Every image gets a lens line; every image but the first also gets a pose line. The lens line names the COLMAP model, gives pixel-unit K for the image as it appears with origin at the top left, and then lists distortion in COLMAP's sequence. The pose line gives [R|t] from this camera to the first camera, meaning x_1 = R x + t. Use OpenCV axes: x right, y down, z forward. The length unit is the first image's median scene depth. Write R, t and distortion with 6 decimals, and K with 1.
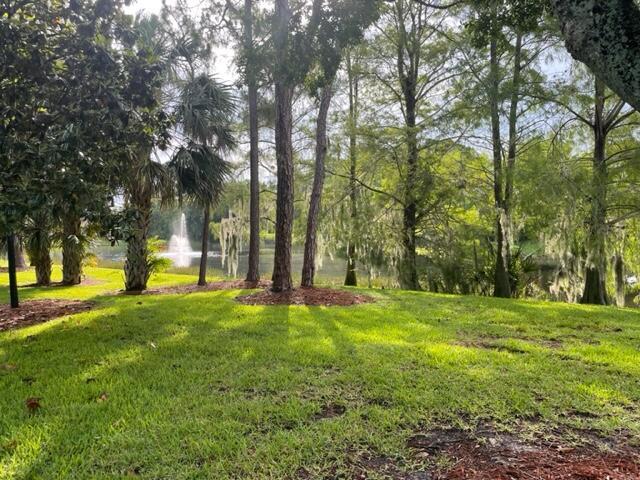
lens RADIAL K [[486.7, 0, 317.5], [0, 486.7, 237.2], [0, 0, 1]] dist [0.007388, -0.001798]
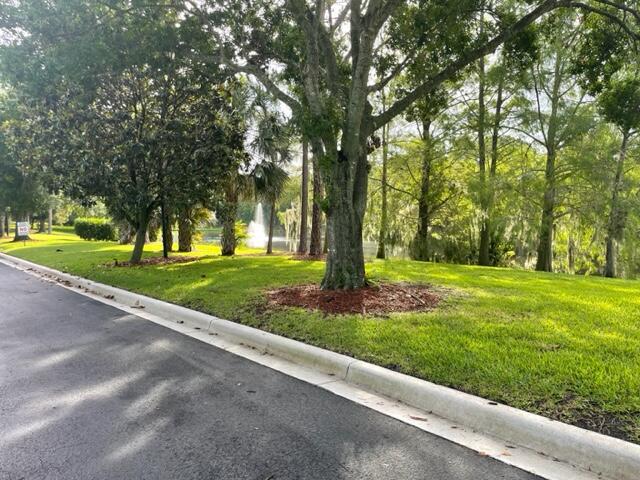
lens RADIAL K [[486.7, 0, 321.9], [0, 486.7, 240.6], [0, 0, 1]] dist [0.007388, -0.001798]
pose [[0.990001, 0.020278, -0.139592, 0.133052], [-0.016343, 0.999438, 0.029276, 0.011262], [0.140107, -0.026702, 0.989776, -0.466103]]
